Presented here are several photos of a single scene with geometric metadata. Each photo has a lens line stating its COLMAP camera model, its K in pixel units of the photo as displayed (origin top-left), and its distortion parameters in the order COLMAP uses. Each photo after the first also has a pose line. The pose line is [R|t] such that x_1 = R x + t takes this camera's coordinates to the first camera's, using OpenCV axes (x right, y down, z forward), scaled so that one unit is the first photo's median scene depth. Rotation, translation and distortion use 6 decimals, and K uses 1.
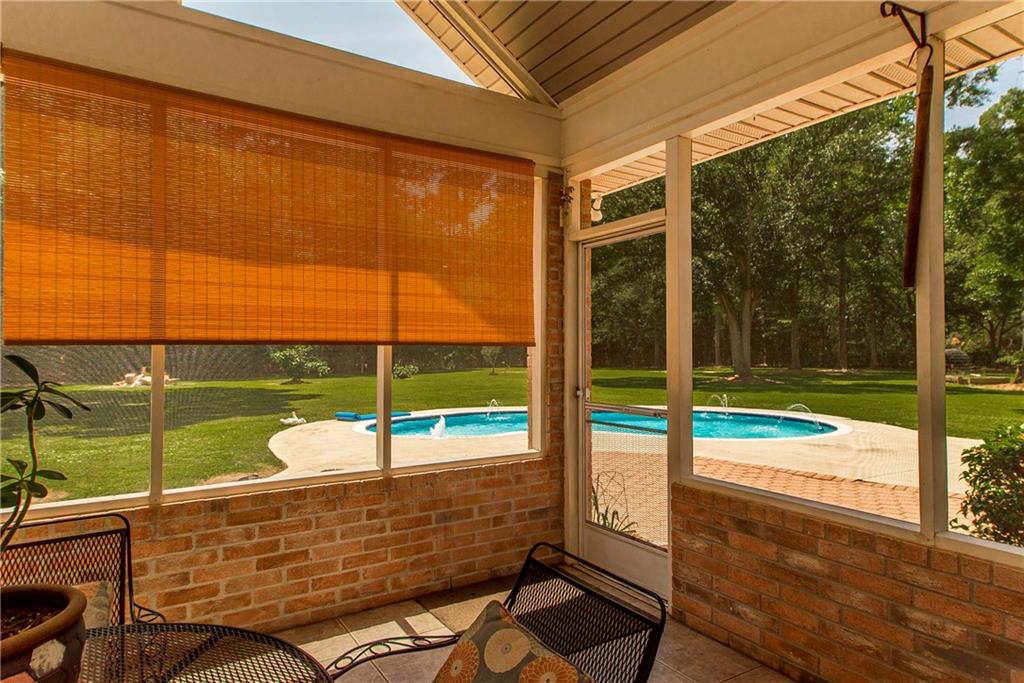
lens RADIAL K [[623.6, 0, 518.3], [0, 623.6, 337.2], [0, 0, 1]] dist [0.005331, 0.003464]
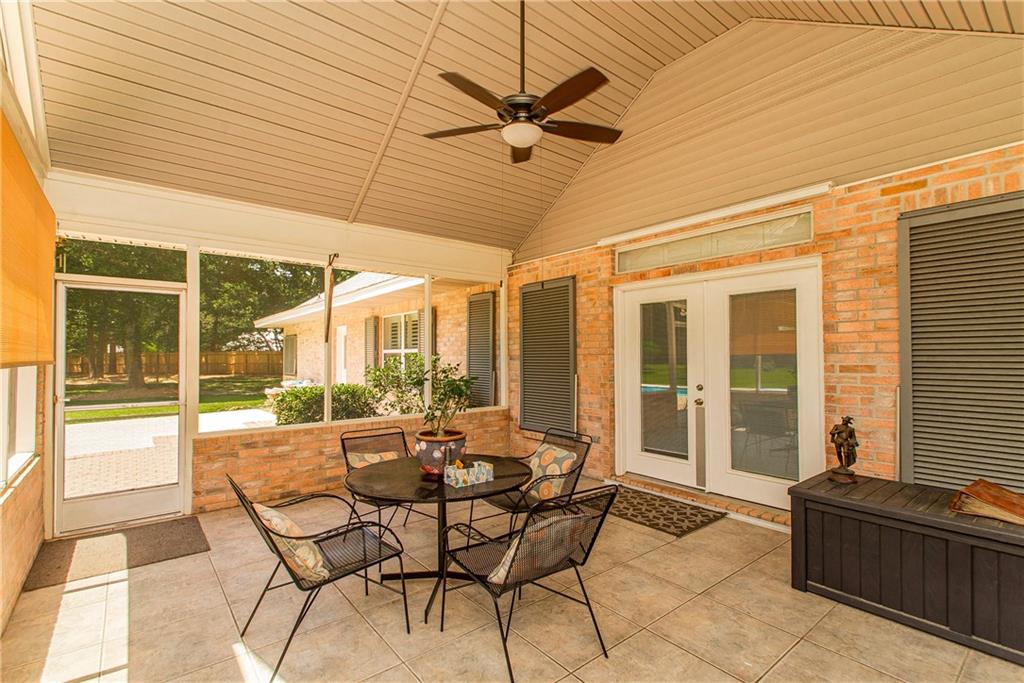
lens RADIAL K [[463.3, 0, 517.7], [0, 463.3, 350.5], [0, 0, 1]] dist [0.012455, -0.000241]
pose [[-0.131802, 0.014623, 0.991168, -0.955627], [-0.018609, 0.999678, -0.017223, -0.012713], [-0.991101, -0.020715, -0.131487, 0.204361]]
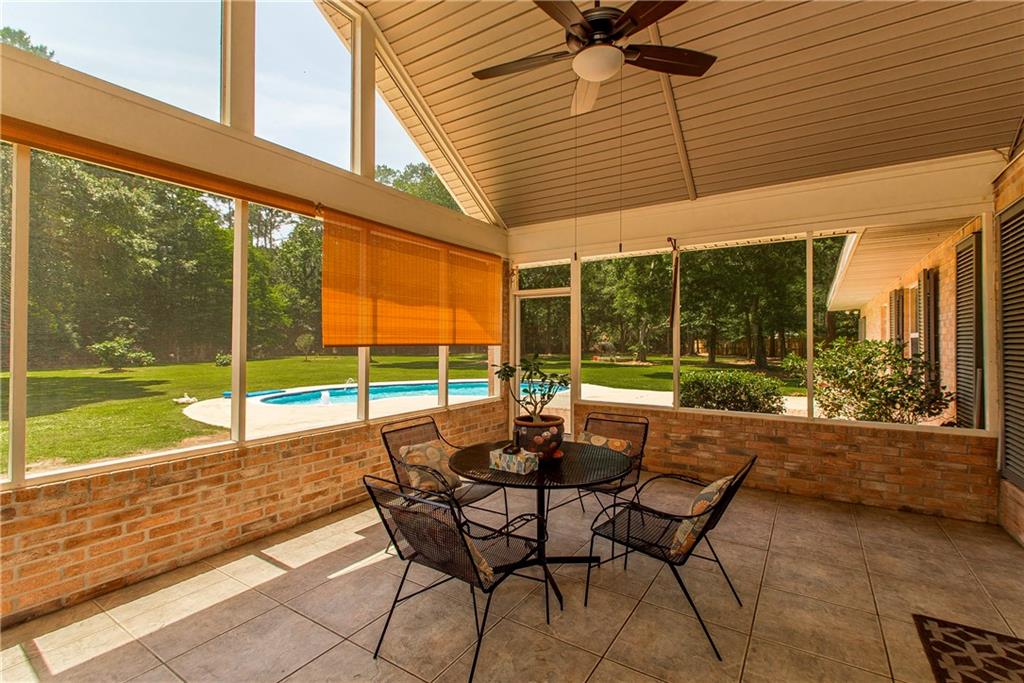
lens RADIAL K [[463.3, 0, 508.1], [0, 463.3, 335.0], [0, 0, 1]] dist [0.012455, -0.000241]
pose [[0.910329, 0.007402, 0.413820, -0.569444], [-0.010212, 0.999937, 0.004580, -0.026992], [-0.413760, -0.008395, 0.910347, -0.403717]]
